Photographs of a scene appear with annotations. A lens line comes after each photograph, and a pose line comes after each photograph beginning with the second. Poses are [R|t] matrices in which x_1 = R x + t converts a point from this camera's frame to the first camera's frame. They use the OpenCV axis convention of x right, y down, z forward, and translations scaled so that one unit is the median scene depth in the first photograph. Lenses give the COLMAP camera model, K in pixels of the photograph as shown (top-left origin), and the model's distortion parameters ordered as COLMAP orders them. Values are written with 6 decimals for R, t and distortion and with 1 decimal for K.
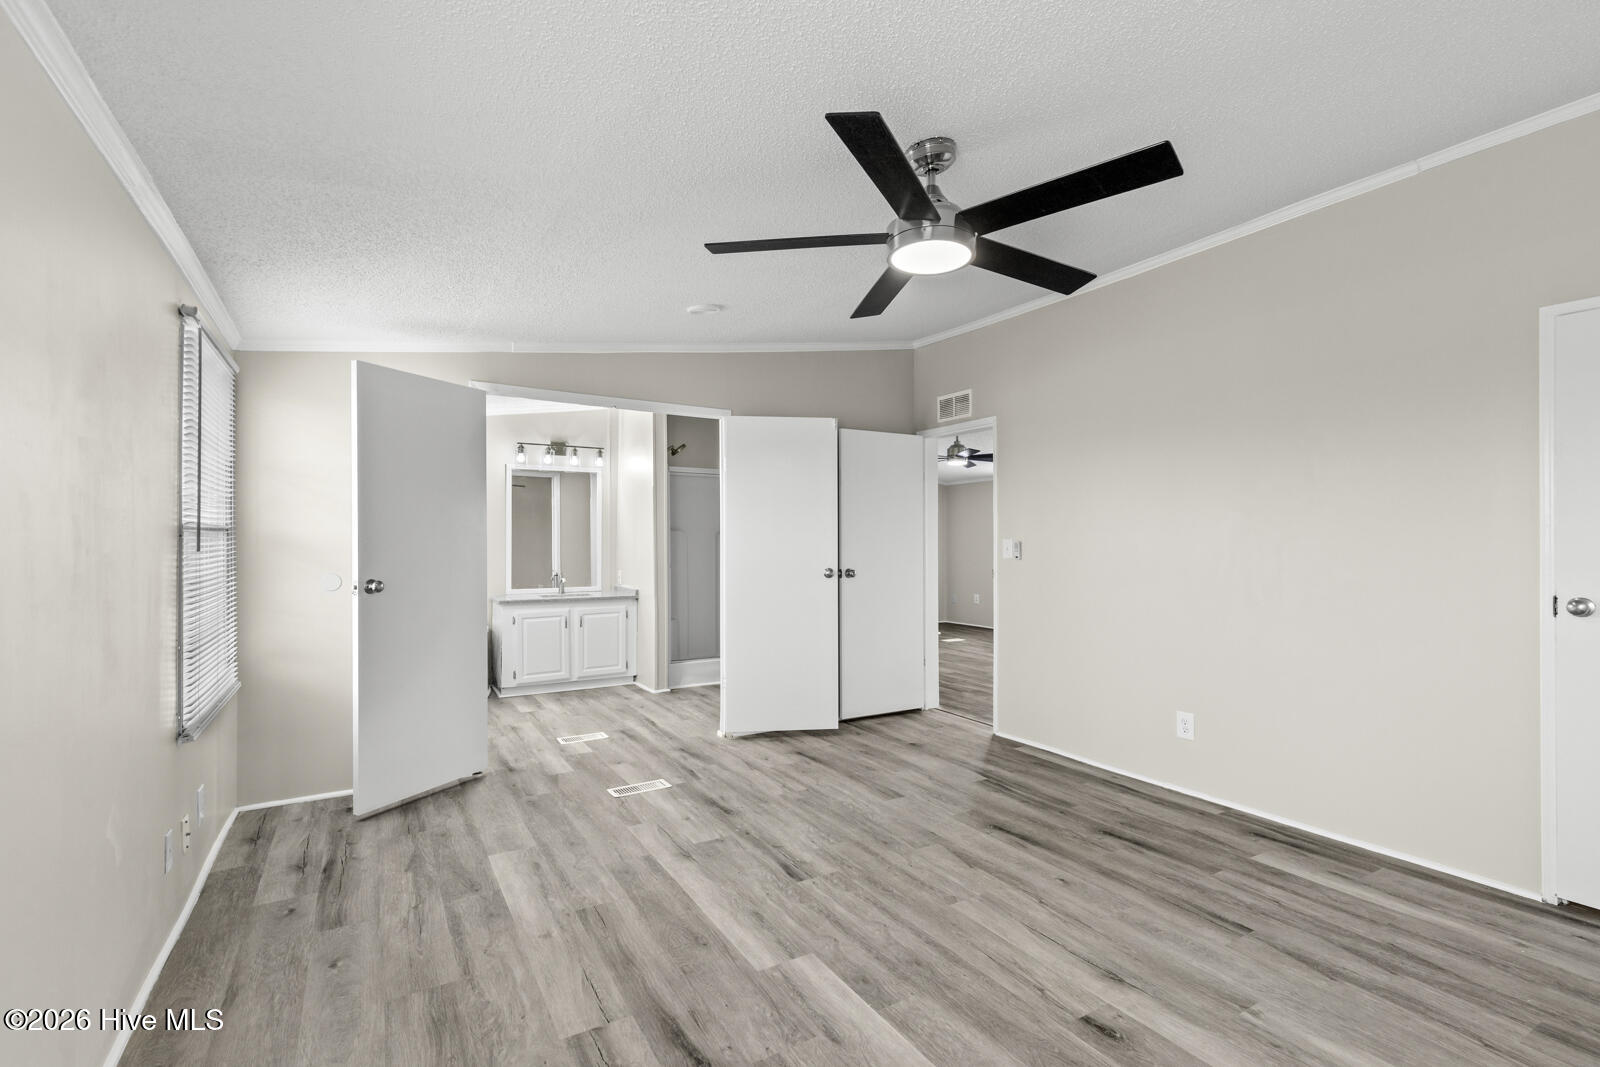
lens RADIAL K [[764.1, 0, 800.0], [0, 764.1, 533.5], [0, 0, 1]] dist [0.004269, 0.000501]
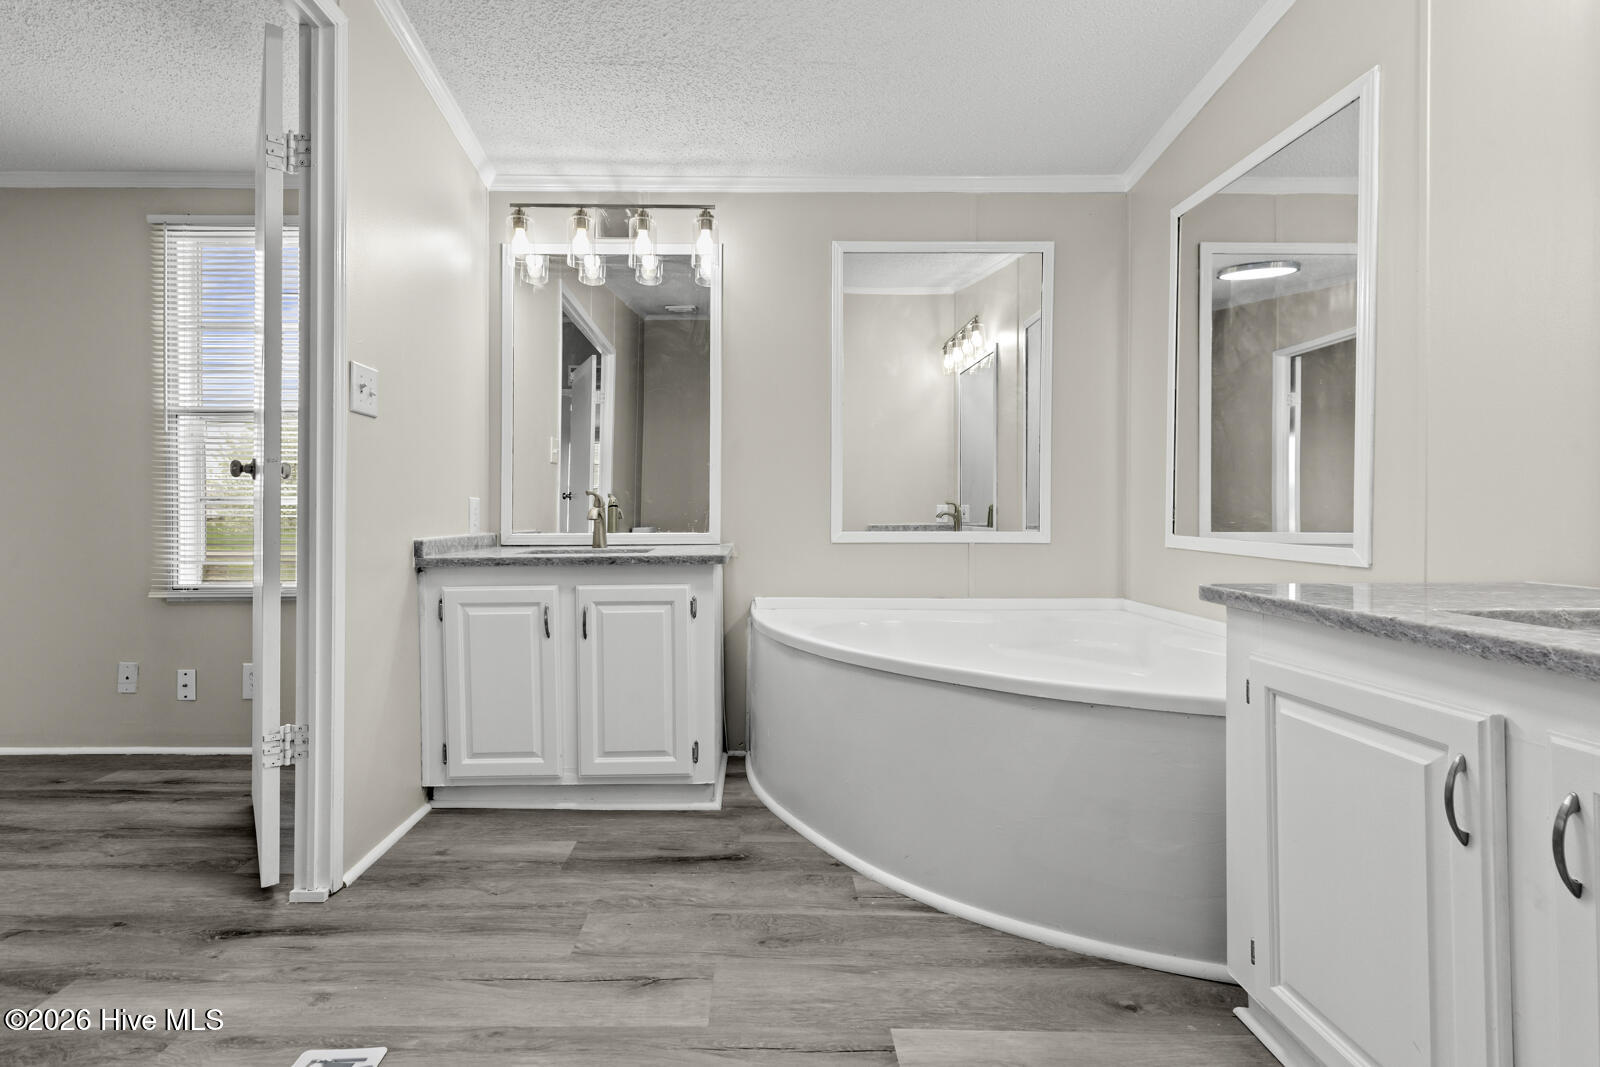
lens RADIAL K [[737.6, 0, 747.6], [0, 737.6, 514.0], [0, 0, 1]] dist [0.022001, -0.015301]
pose [[-0.511380, 0.003578, -0.859347, -0.273737], [0.005590, 0.999984, 0.000837, 0.138837], [0.859336, -0.004375, -0.511392, 2.130991]]
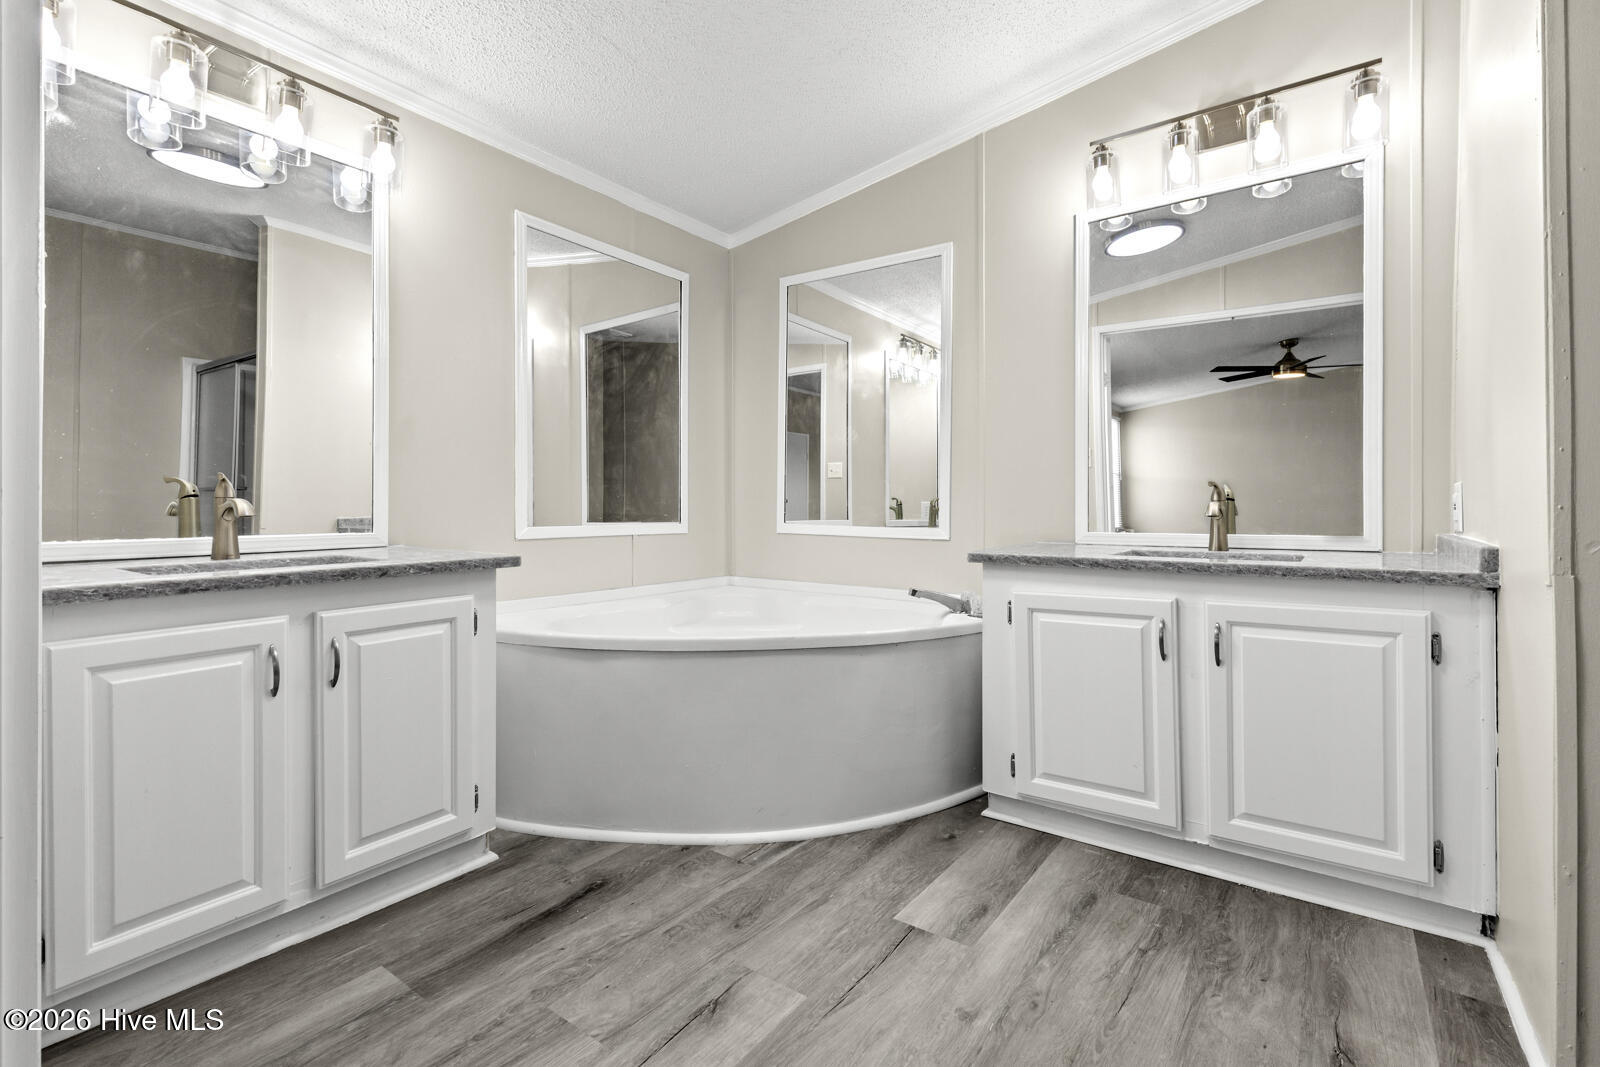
lens RADIAL K [[733.3, 0, 799.3], [0, 733.3, 506.7], [0, 0, 1]] dist [0.001766, -0.000264]
pose [[0.405064, 0.001923, -0.914286, -0.221328], [0.003628, 0.999987, 0.003711, 0.136785], [0.914281, -0.004820, 0.405052, 1.657760]]
